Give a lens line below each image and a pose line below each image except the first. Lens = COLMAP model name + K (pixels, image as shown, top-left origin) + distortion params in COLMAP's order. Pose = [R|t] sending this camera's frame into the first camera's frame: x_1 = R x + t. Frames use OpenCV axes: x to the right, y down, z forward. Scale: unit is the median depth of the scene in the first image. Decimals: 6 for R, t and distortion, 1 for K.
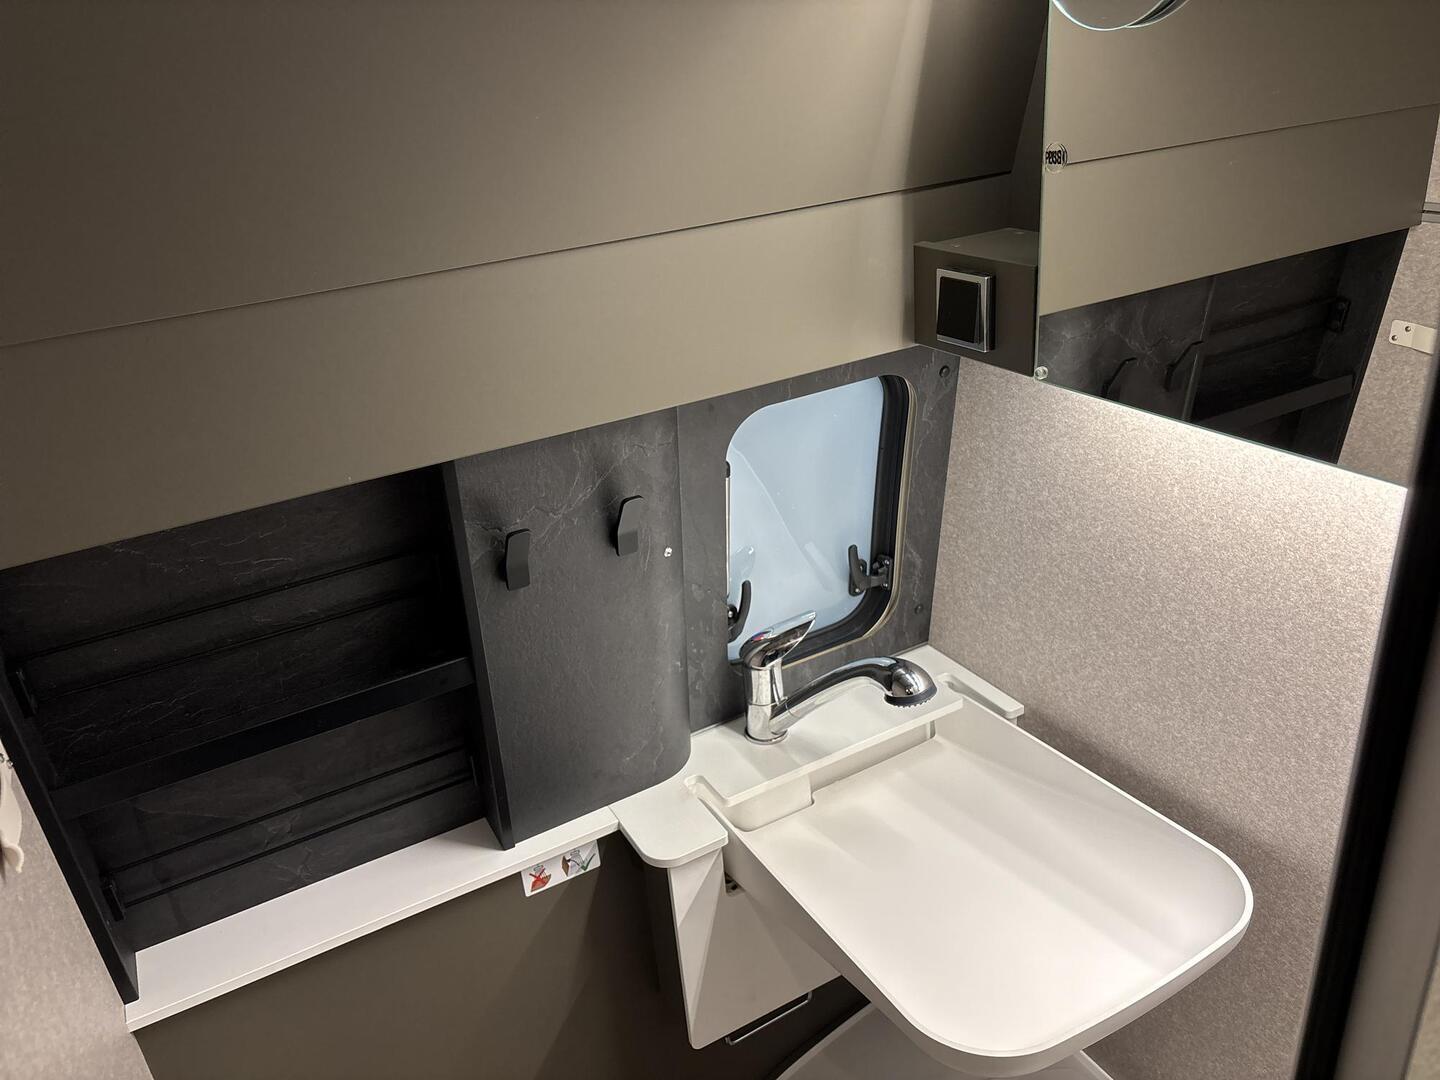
lens RADIAL K [[1084.1, 0, 719.8], [0, 1084.1, 545.8], [0, 0, 1]] dist [0.024884, -0.028201]
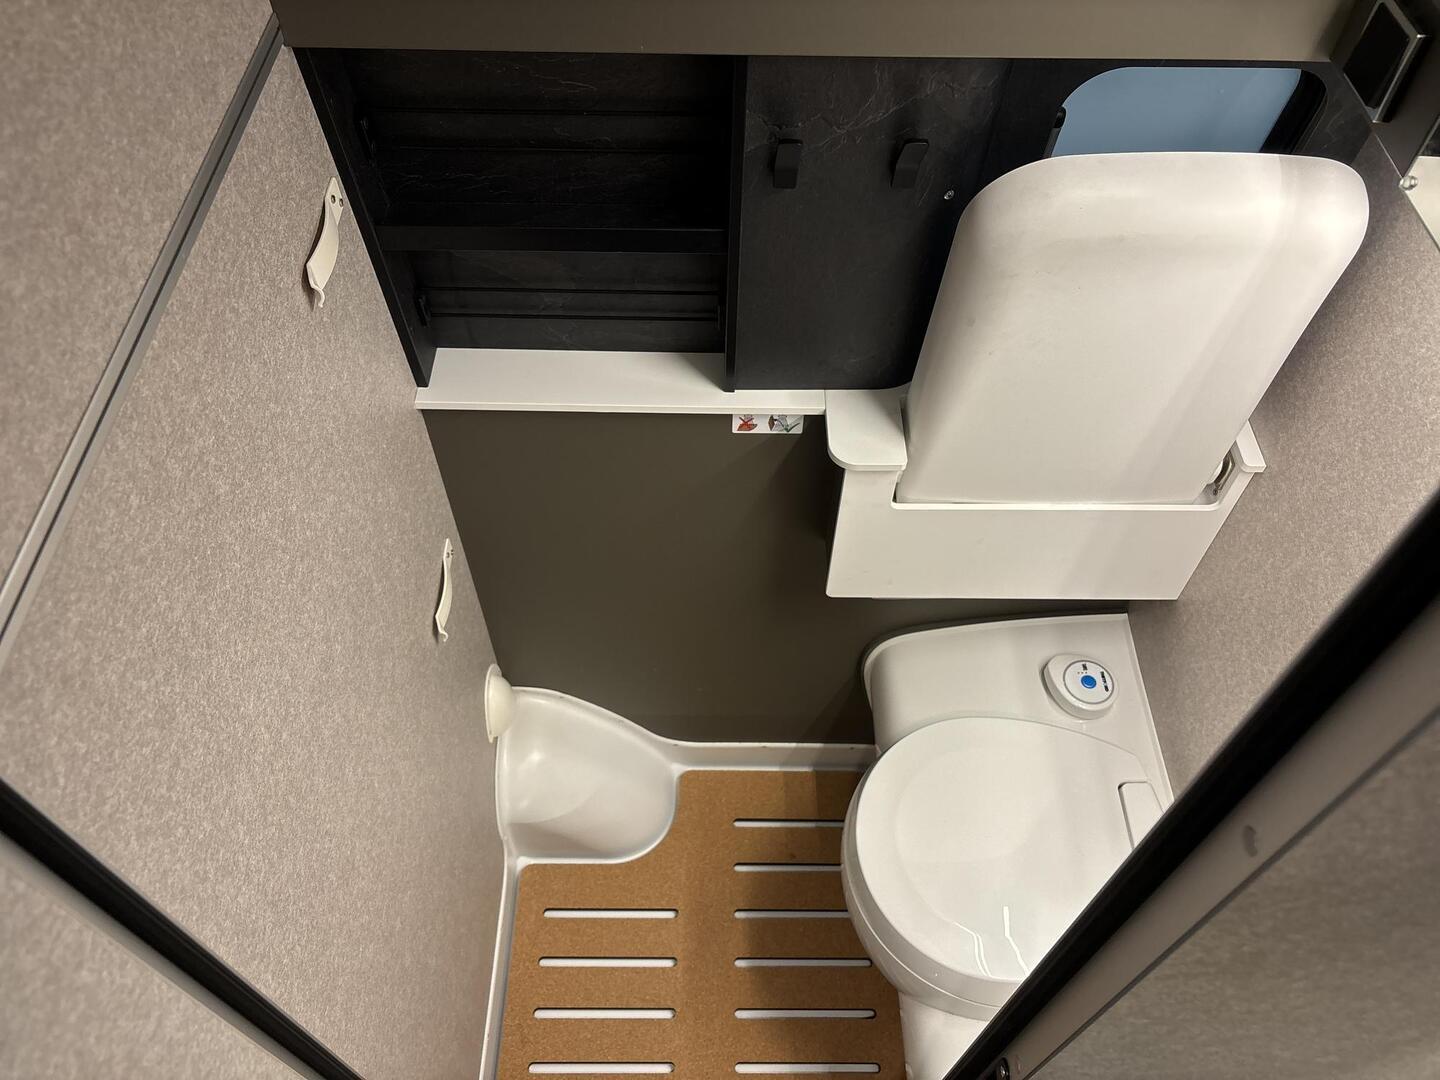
lens RADIAL K [[1084.9, 0, 714.0], [0, 1084.9, 547.0], [0, 0, 1]] dist [0.006667, 0.003675]
pose [[0.872332, 0.439065, -0.215076, 0.117291], [-0.283169, 0.812337, 0.509828, -0.176790], [0.398562, -0.383836, 0.832957, -0.004526]]
